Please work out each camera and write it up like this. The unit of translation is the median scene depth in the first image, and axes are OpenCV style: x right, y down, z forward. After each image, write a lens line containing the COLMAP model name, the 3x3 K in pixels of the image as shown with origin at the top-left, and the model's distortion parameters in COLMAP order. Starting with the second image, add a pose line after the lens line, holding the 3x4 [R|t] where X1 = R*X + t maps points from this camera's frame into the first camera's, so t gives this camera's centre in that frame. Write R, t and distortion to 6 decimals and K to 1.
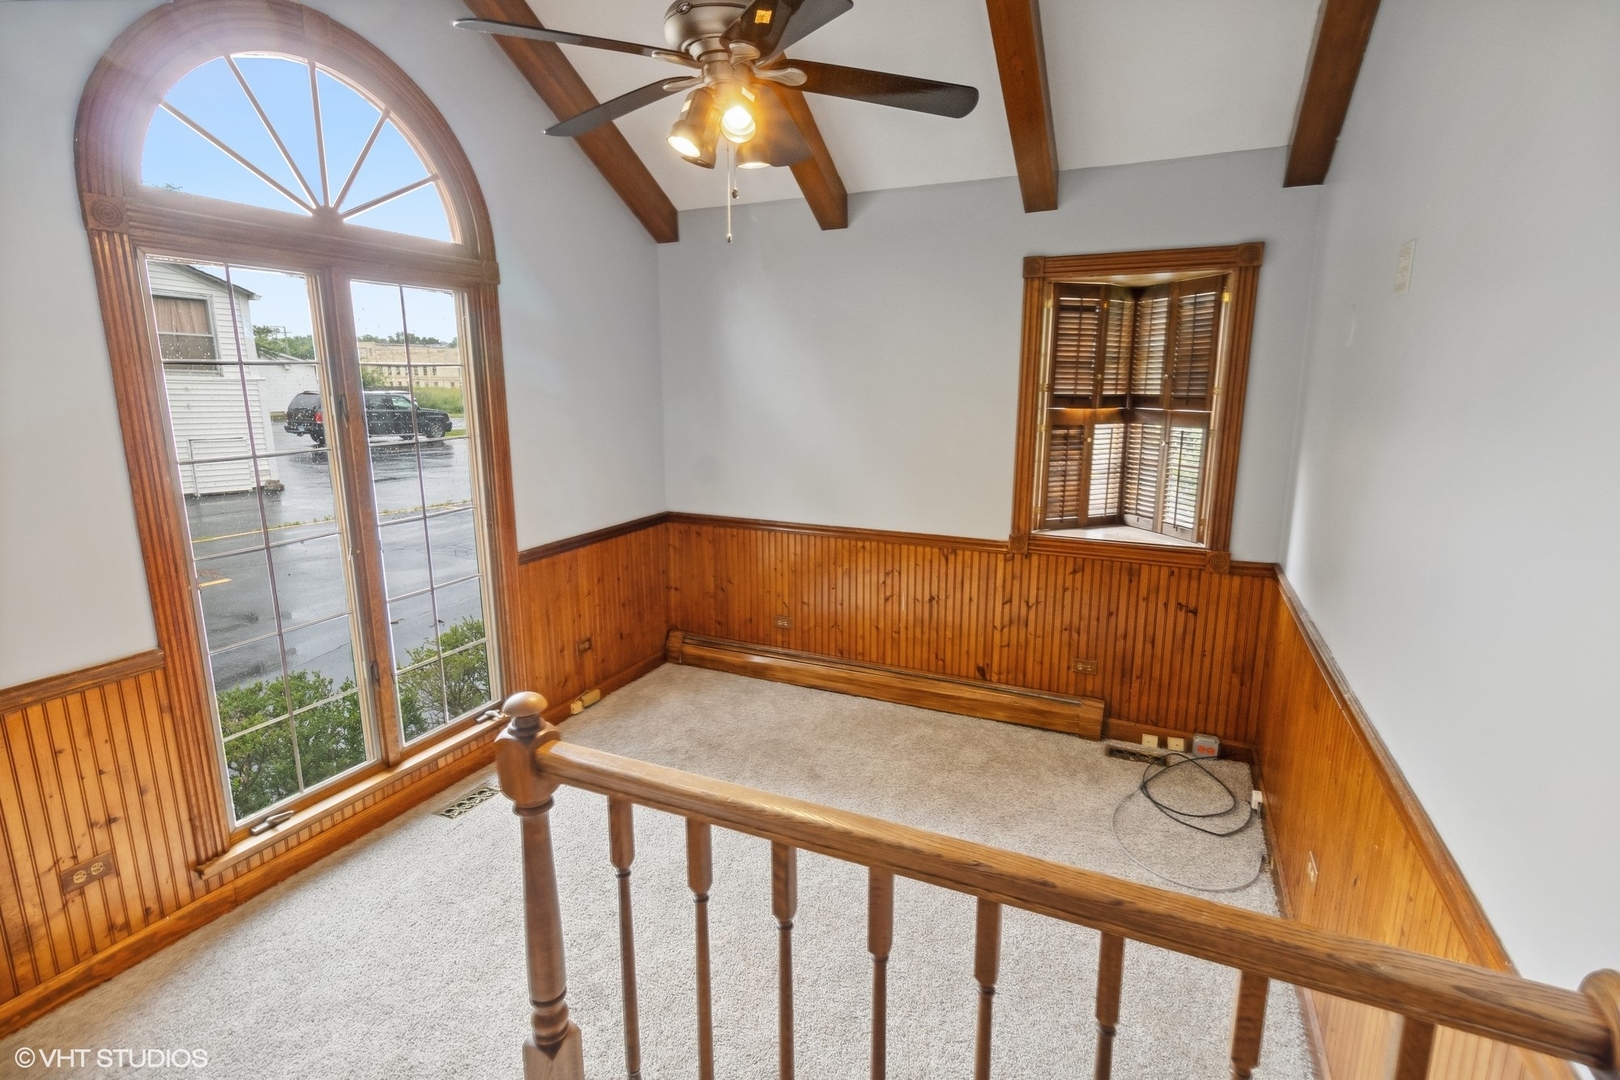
lens RADIAL K [[773.9, 0, 809.2], [0, 773.9, 541.3], [0, 0, 1]] dist [0.002759, 0.000909]
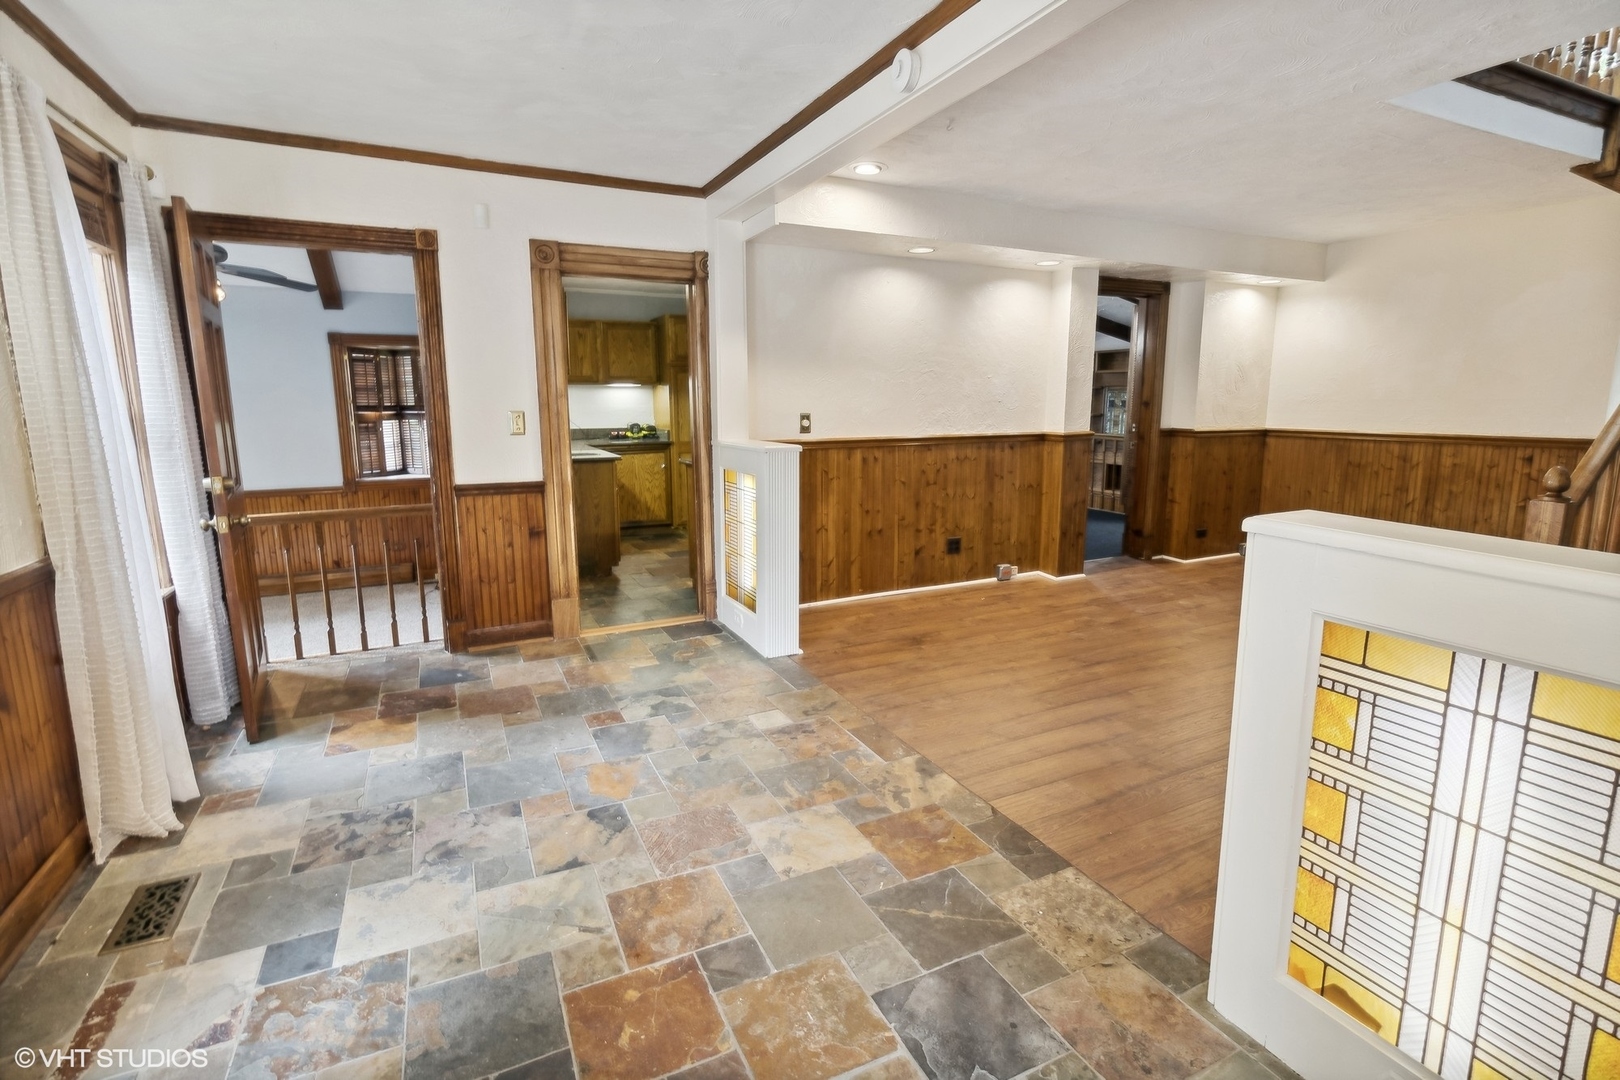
lens RADIAL K [[773.9, 0, 808.3], [0, 773.9, 537.8], [0, 0, 1]] dist [0.002759, 0.000909]
pose [[0.652841, -0.132269, 0.745857, -0.405357], [0.142443, 0.988508, 0.050622, 0.186643], [-0.743981, 0.073194, 0.664179, -1.022446]]
